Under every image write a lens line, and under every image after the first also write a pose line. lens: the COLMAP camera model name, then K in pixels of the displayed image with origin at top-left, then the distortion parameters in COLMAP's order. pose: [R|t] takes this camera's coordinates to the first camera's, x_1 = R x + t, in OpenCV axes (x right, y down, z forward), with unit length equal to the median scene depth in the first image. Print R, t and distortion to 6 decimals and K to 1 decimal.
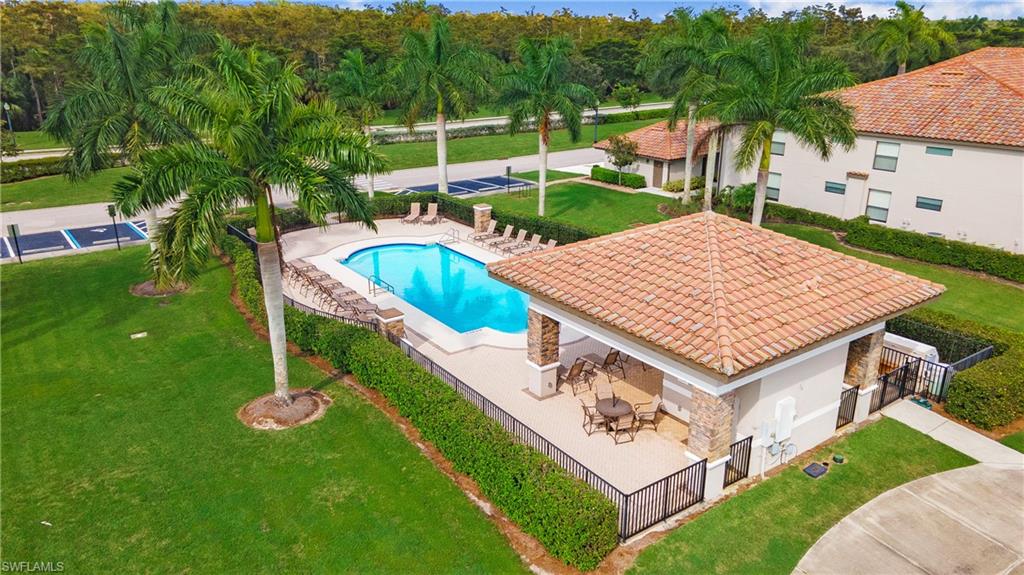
lens RADIAL K [[743.8, 0, 508.8], [0, 743.8, 289.7], [0, 0, 1]] dist [0.022686, 0.051768]
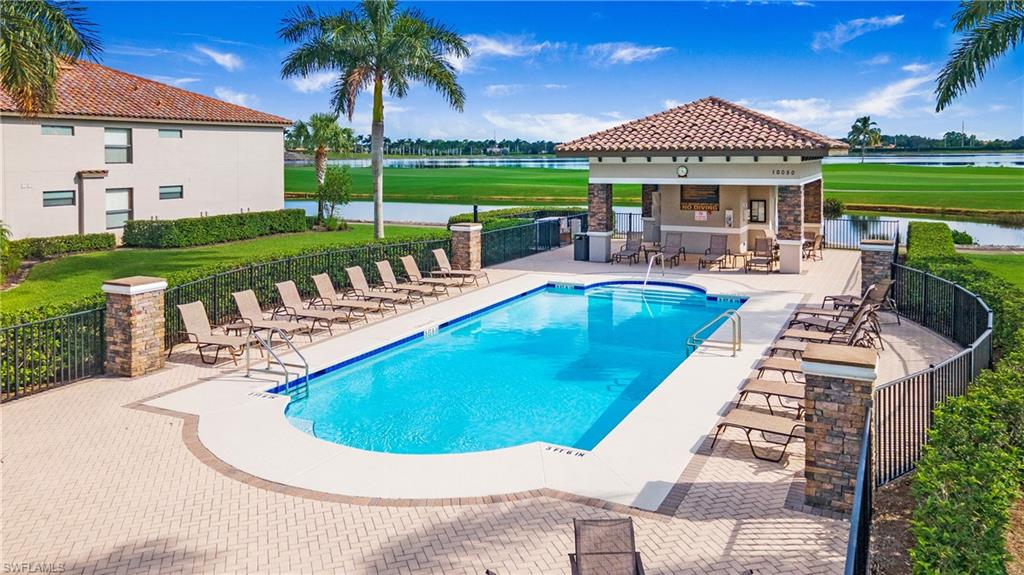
lens RADIAL K [[743.8, 0, 508.8], [0, 743.8, 289.7], [0, 0, 1]] dist [0.022686, 0.051768]
pose [[-0.454727, -0.159061, 0.876312, -0.423434], [0.302279, 0.897957, 0.319845, -0.175047], [-0.837765, 0.410333, -0.360245, 1.039606]]
